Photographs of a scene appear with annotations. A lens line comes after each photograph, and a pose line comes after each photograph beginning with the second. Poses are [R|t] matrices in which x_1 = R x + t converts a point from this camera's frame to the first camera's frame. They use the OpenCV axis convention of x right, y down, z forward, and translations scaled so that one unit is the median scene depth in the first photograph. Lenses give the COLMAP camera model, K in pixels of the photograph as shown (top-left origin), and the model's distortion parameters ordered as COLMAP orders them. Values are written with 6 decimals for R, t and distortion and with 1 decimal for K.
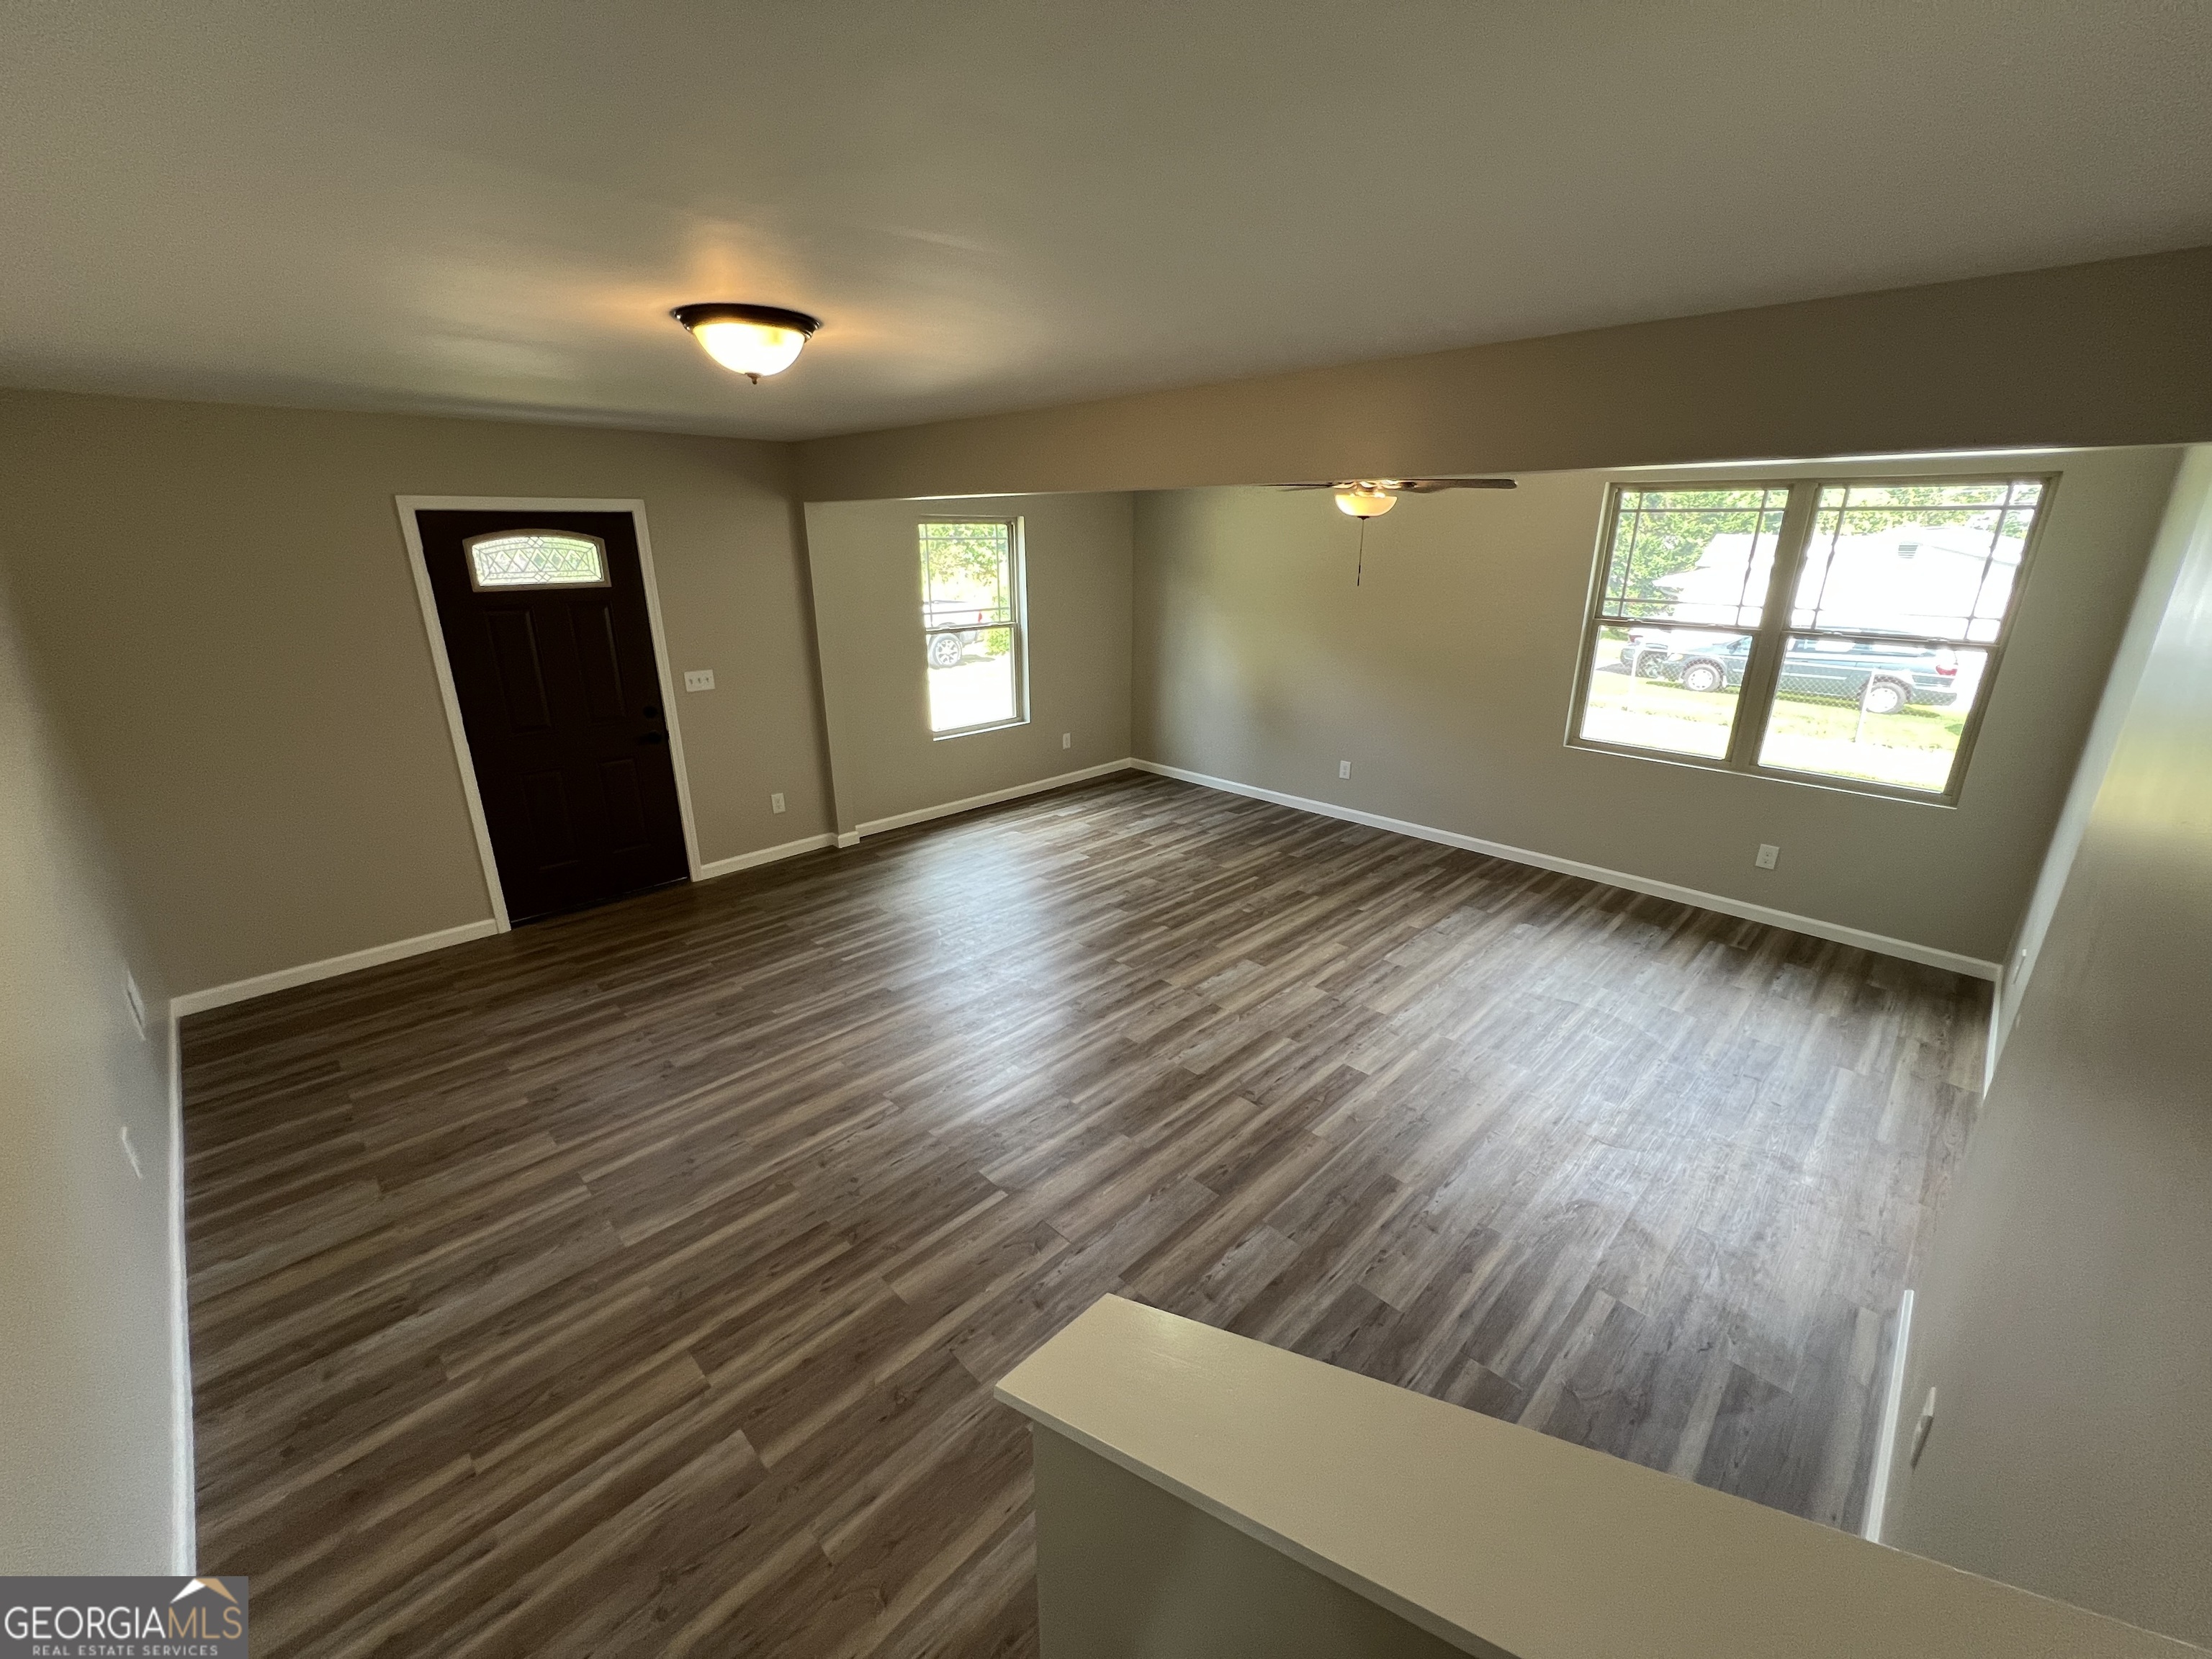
lens RADIAL K [[886.0, 0, 1097.9], [0, 886.0, 823.4], [0, 0, 1]] dist [-0.002748, 0.000271]
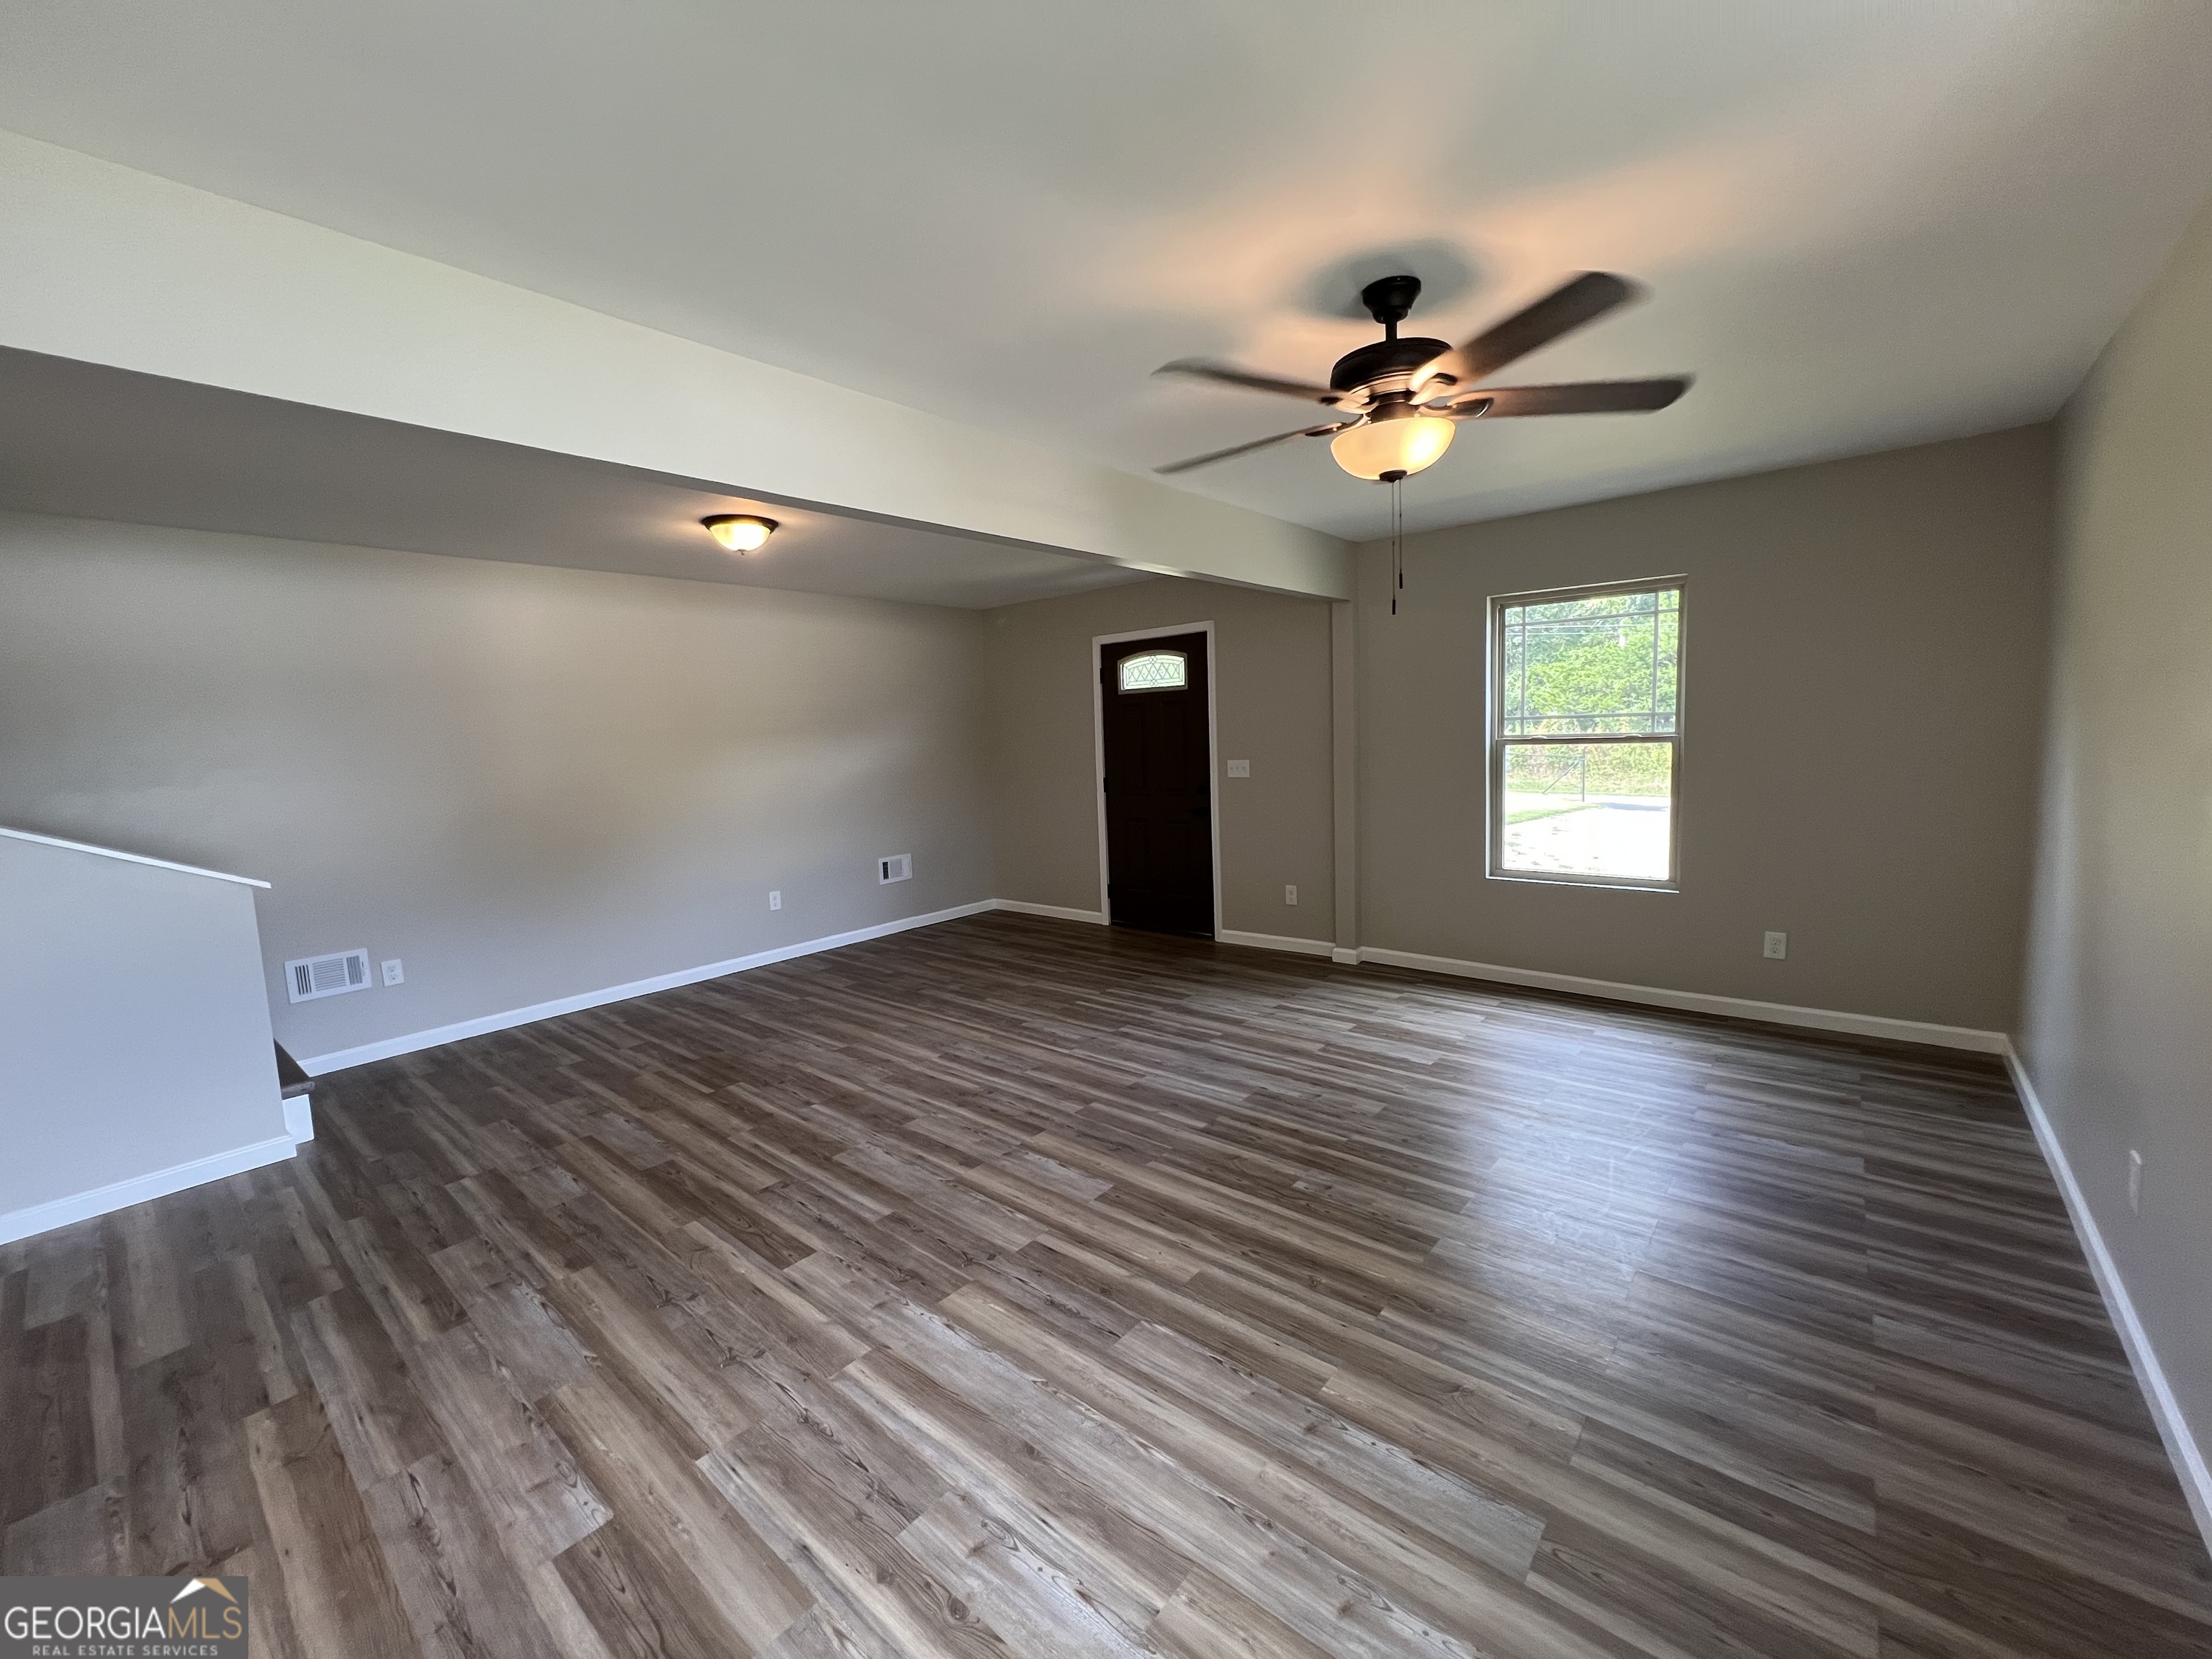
lens RADIAL K [[886.0, 0, 1097.9], [0, 886.0, 823.4], [0, 0, 1]] dist [-0.002748, 0.000271]
pose [[0.086649, 0.104573, -0.990735, 0.779940], [-0.273523, 0.958756, 0.077275, -0.151697], [0.957955, 0.264293, 0.111678, 0.822777]]
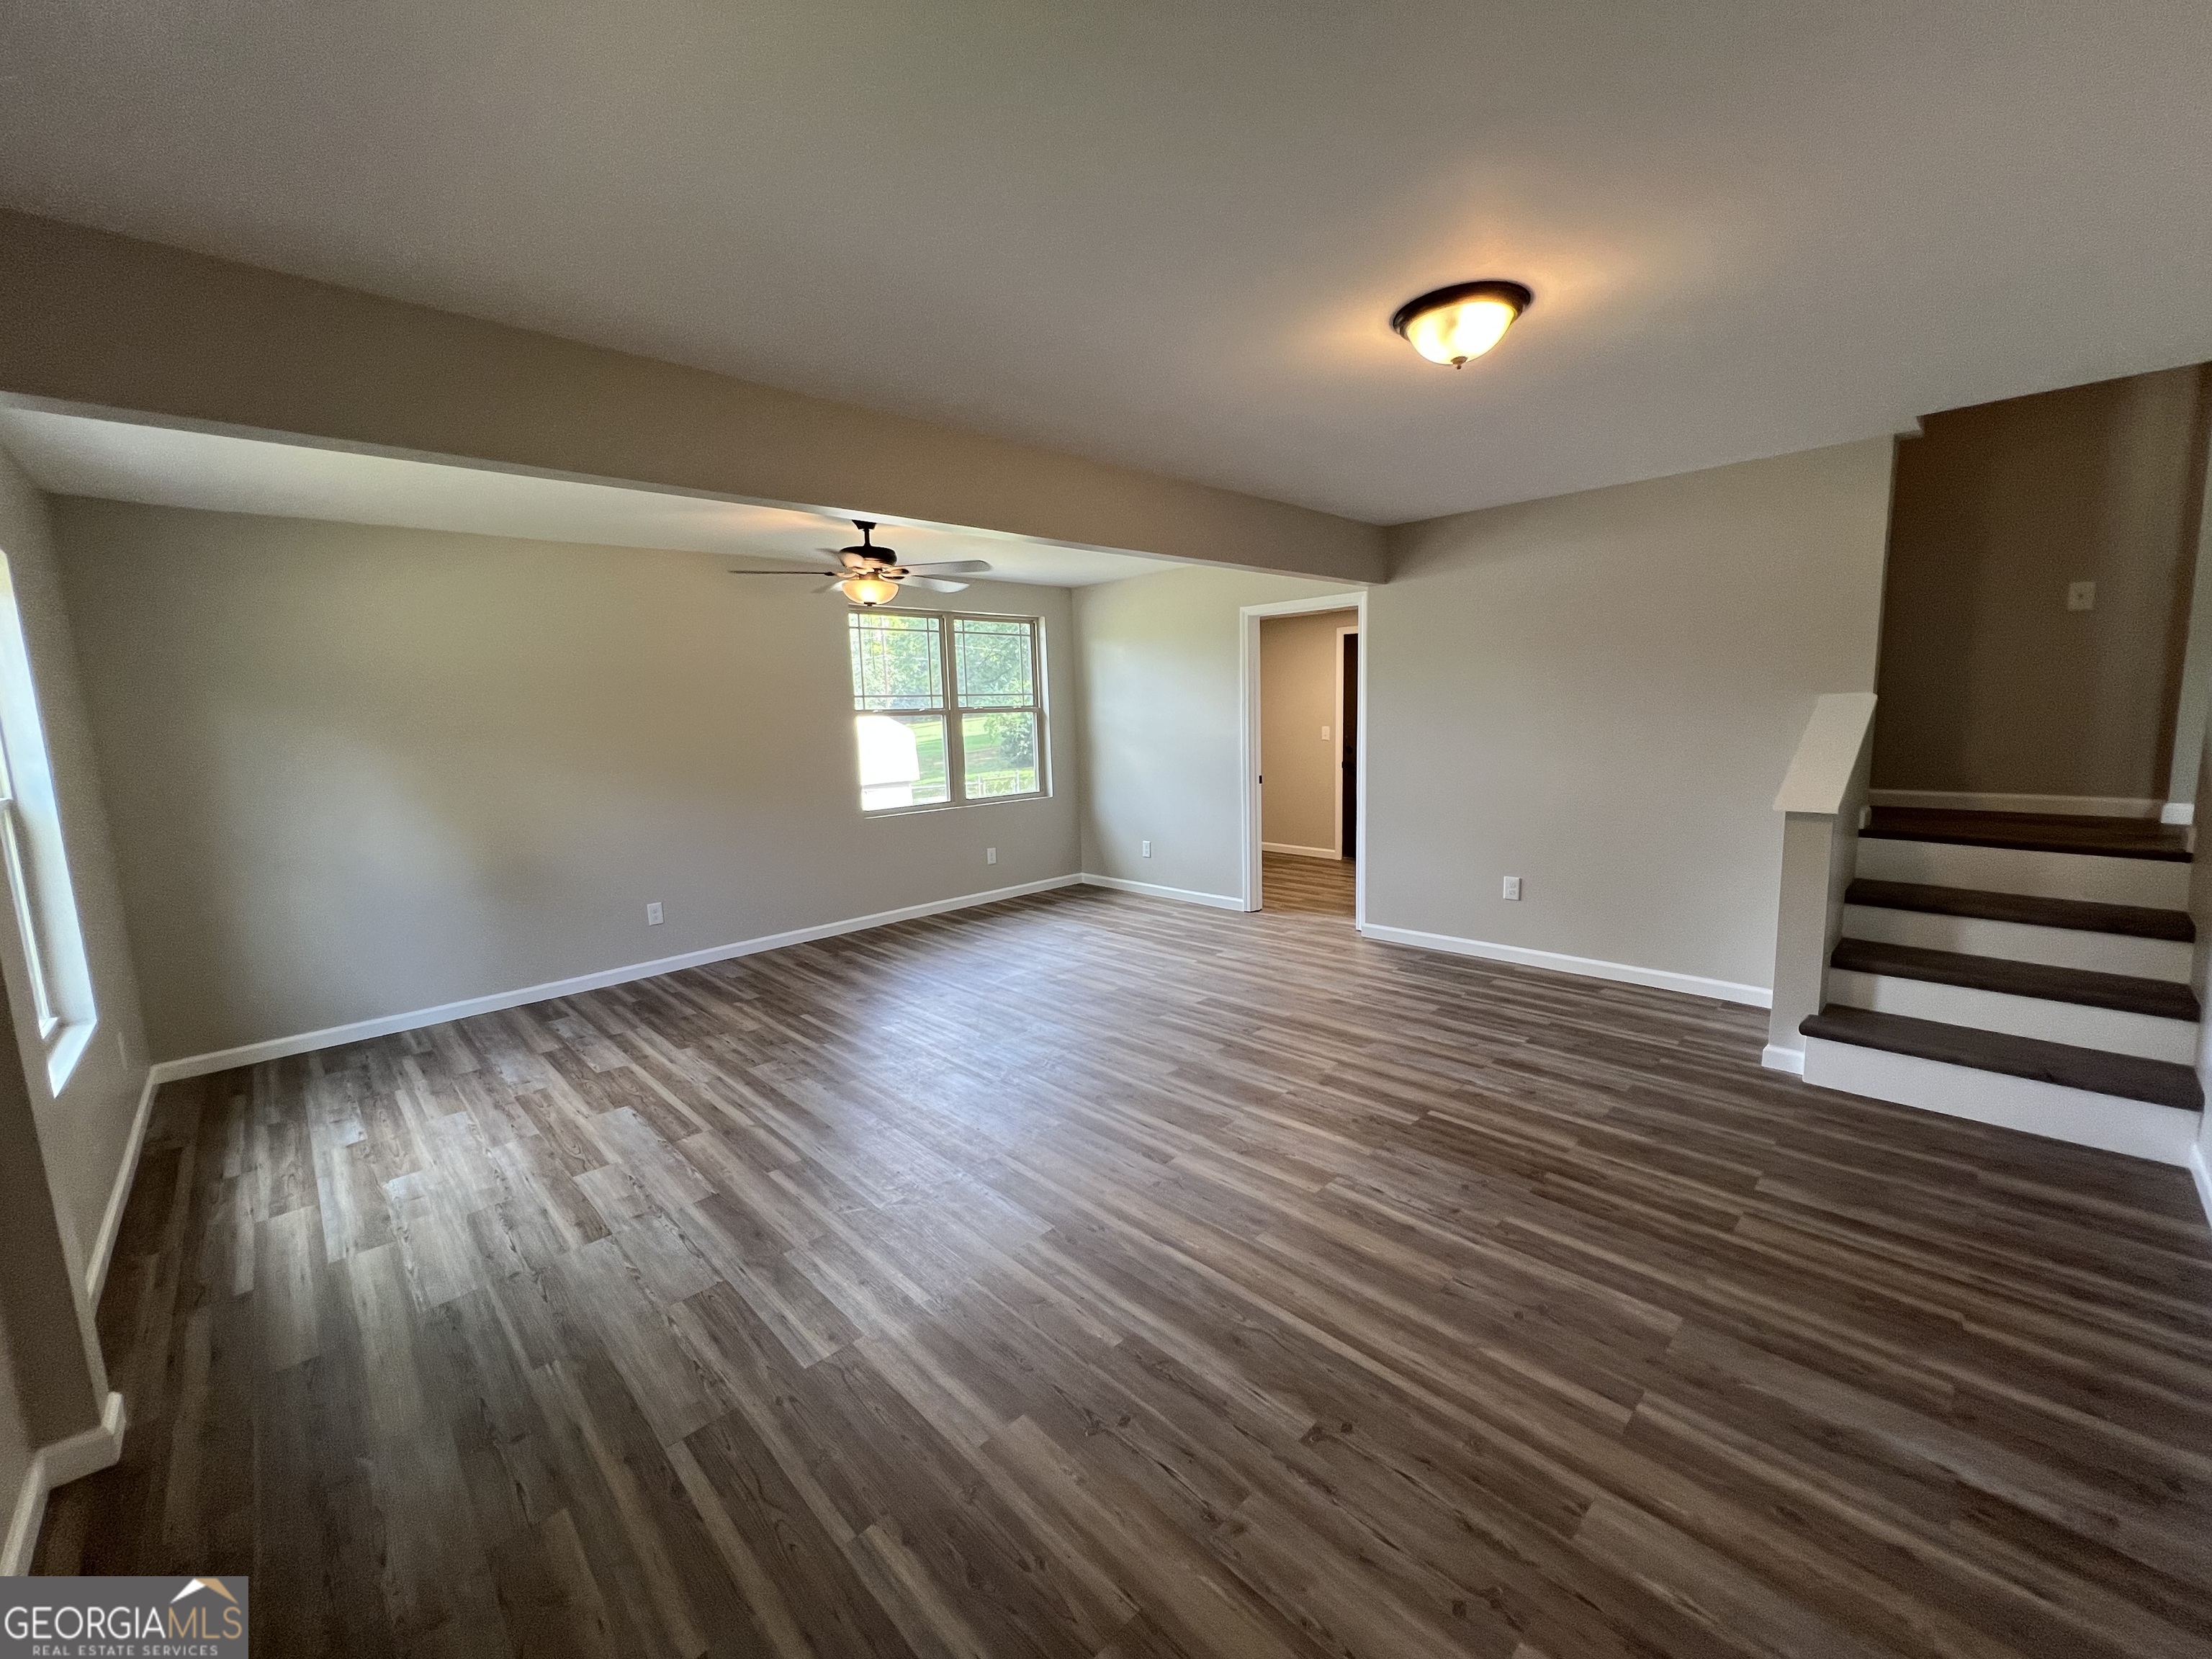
lens RADIAL K [[886.0, 0, 1097.9], [0, 886.0, 823.4], [0, 0, 1]] dist [-0.002748, 0.000271]
pose [[0.015929, -0.129869, 0.991403, -0.752771], [0.346383, 0.930847, 0.116371, -0.131626], [-0.937958, 0.341551, 0.059812, 0.759454]]
